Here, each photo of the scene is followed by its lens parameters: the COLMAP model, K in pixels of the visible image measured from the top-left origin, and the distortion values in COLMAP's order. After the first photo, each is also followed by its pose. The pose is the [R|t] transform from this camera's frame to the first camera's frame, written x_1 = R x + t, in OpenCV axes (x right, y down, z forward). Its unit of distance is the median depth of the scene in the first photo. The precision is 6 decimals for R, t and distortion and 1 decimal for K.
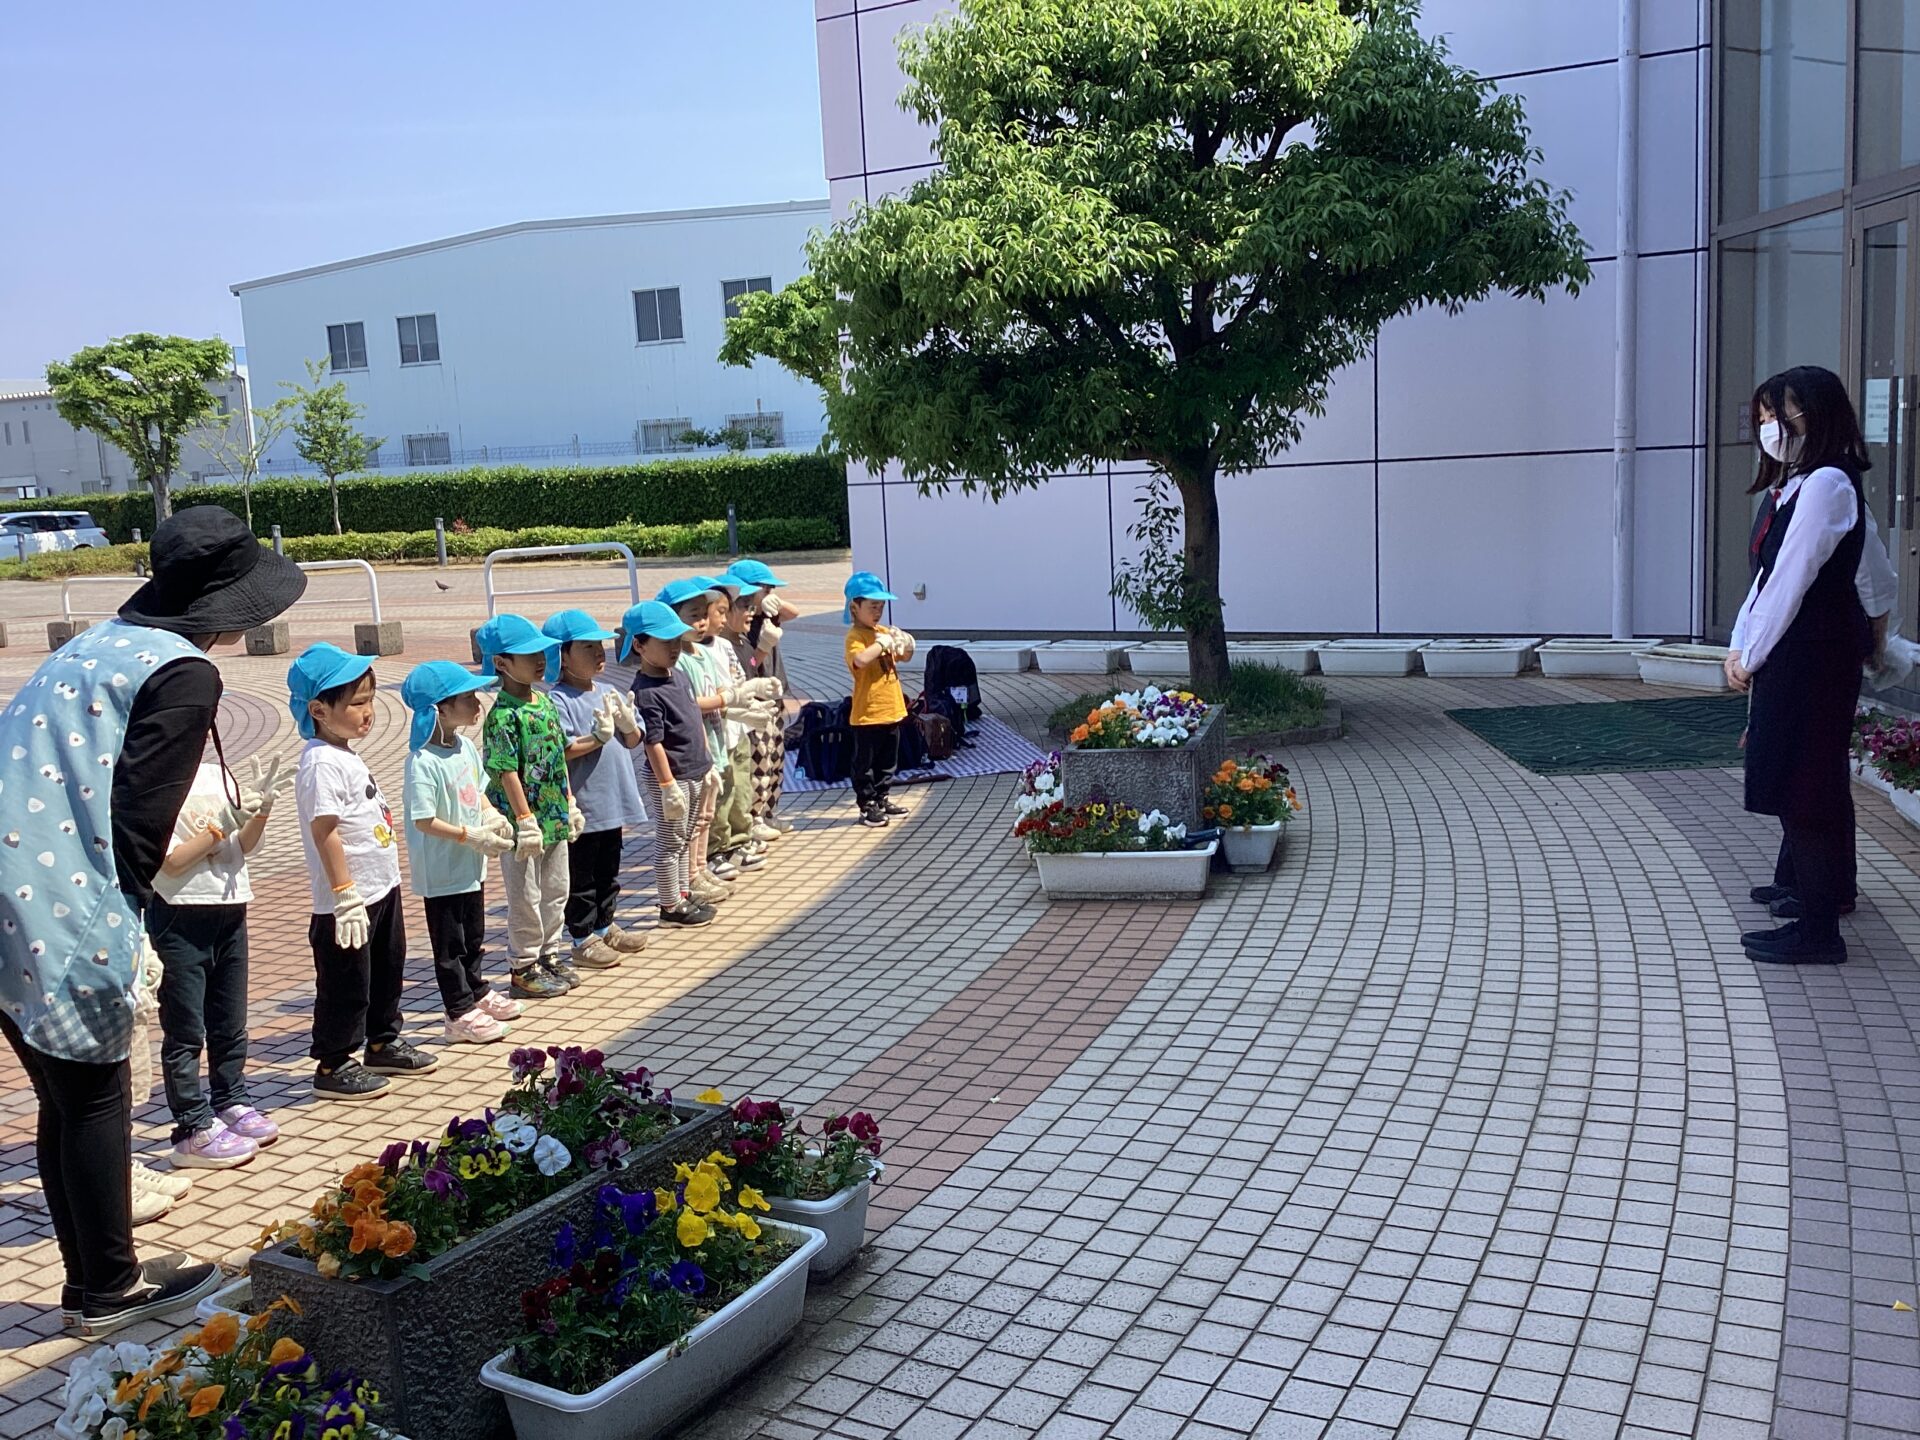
lens RADIAL K [[1763.4, 0, 993.8], [0, 1763.4, 723.0], [0, 0, 1]] dist [0.123388, -0.241403]
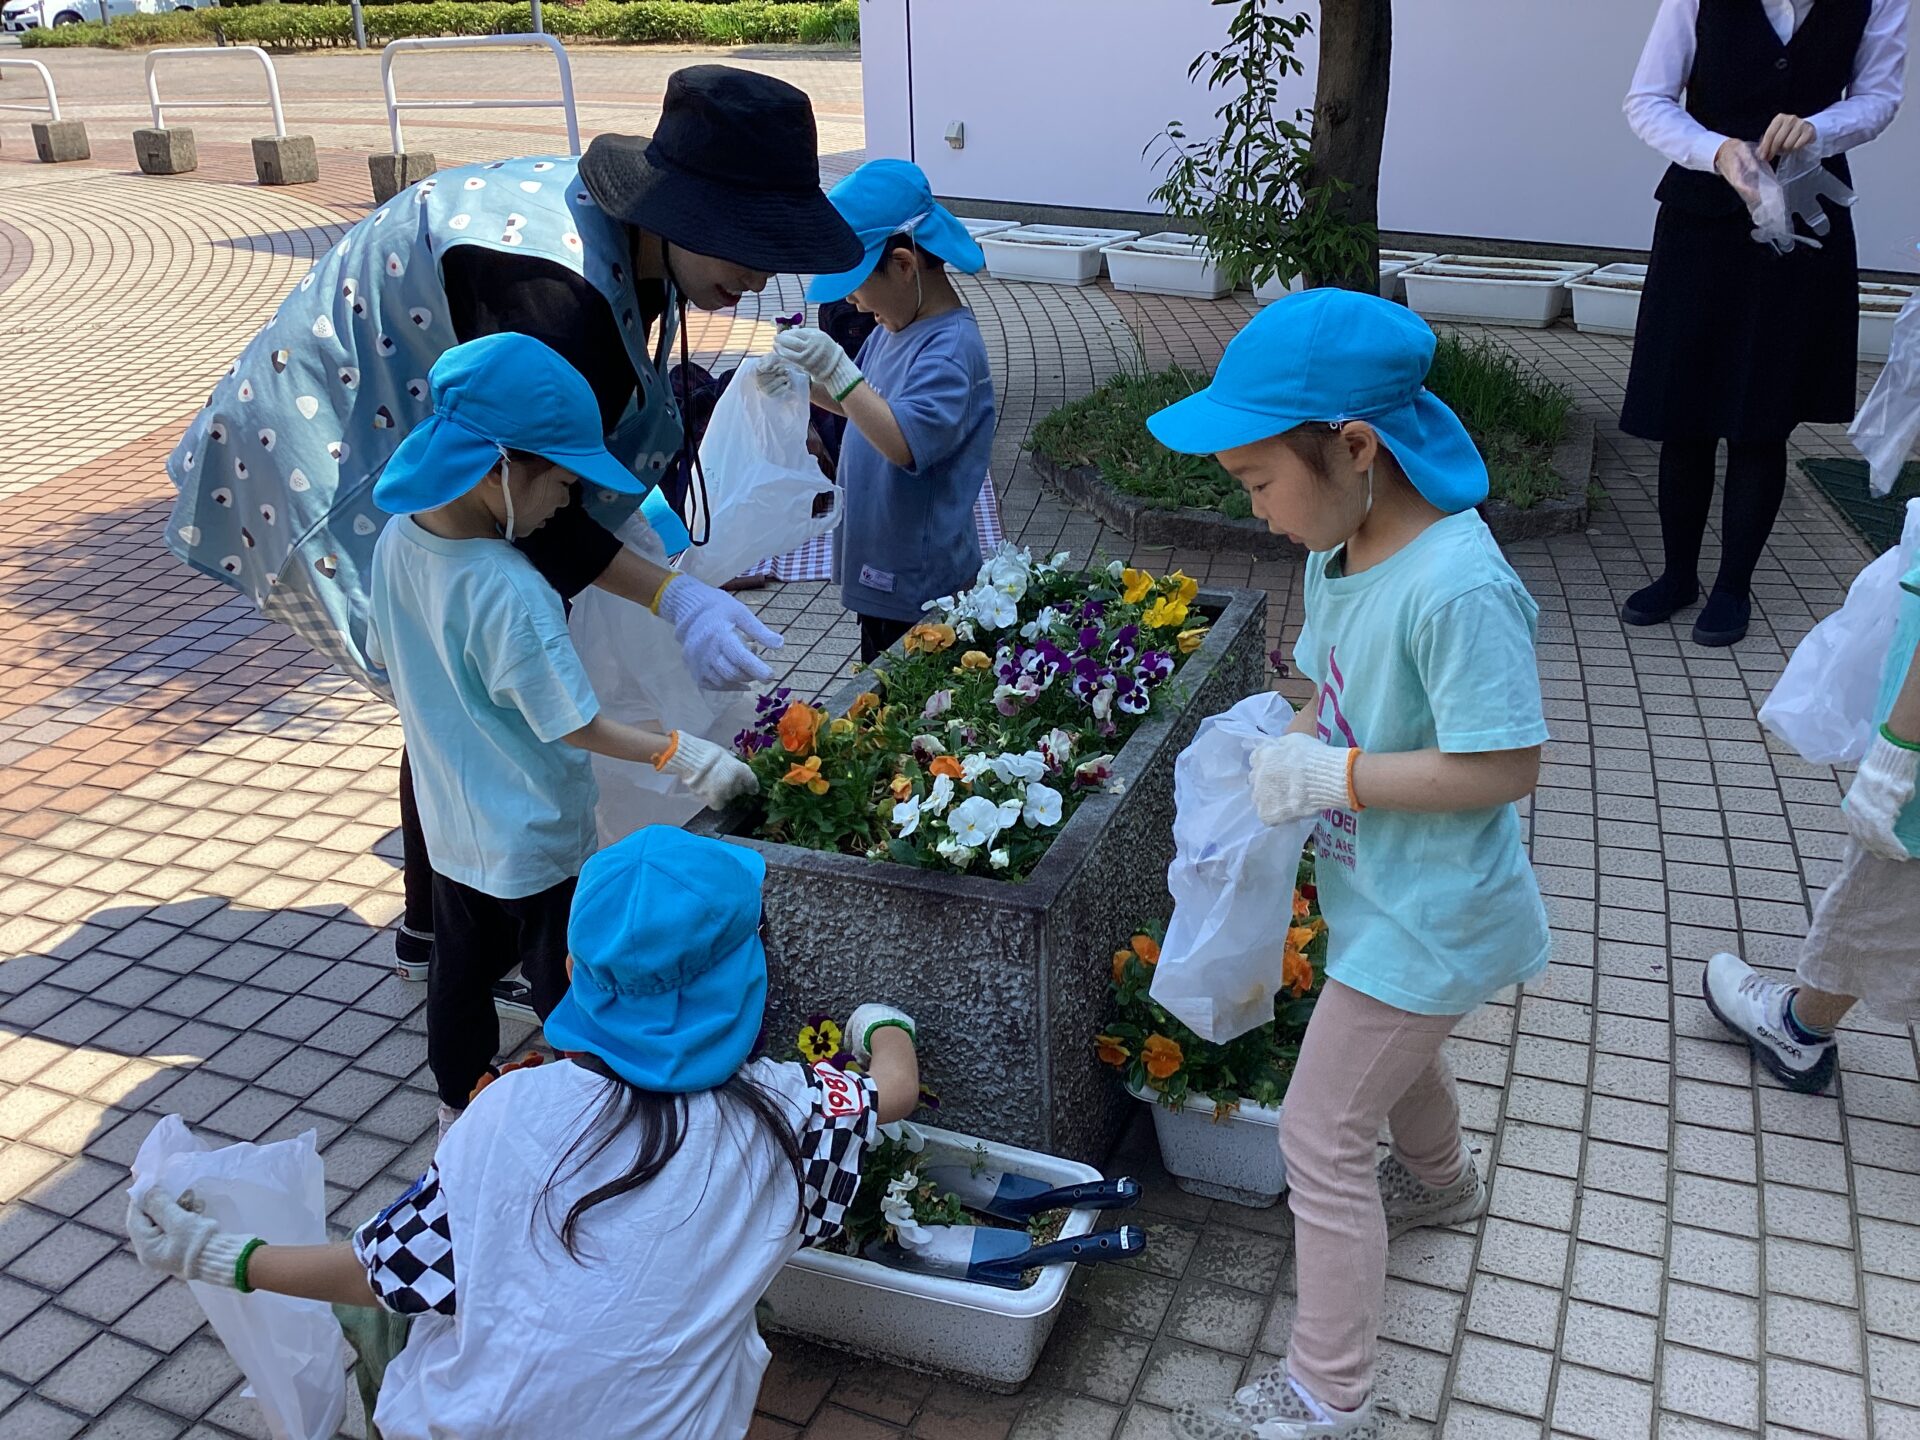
lens RADIAL K [[1763.4, 0, 993.8], [0, 1763.4, 723.0], [0, 0, 1]] dist [0.123388, -0.241403]
pose [[0.990652, 0.075888, -0.113358, 0.067488], [-0.042792, 0.961912, 0.269989, -0.048442], [0.129529, -0.262614, 0.956167, 0.353514]]
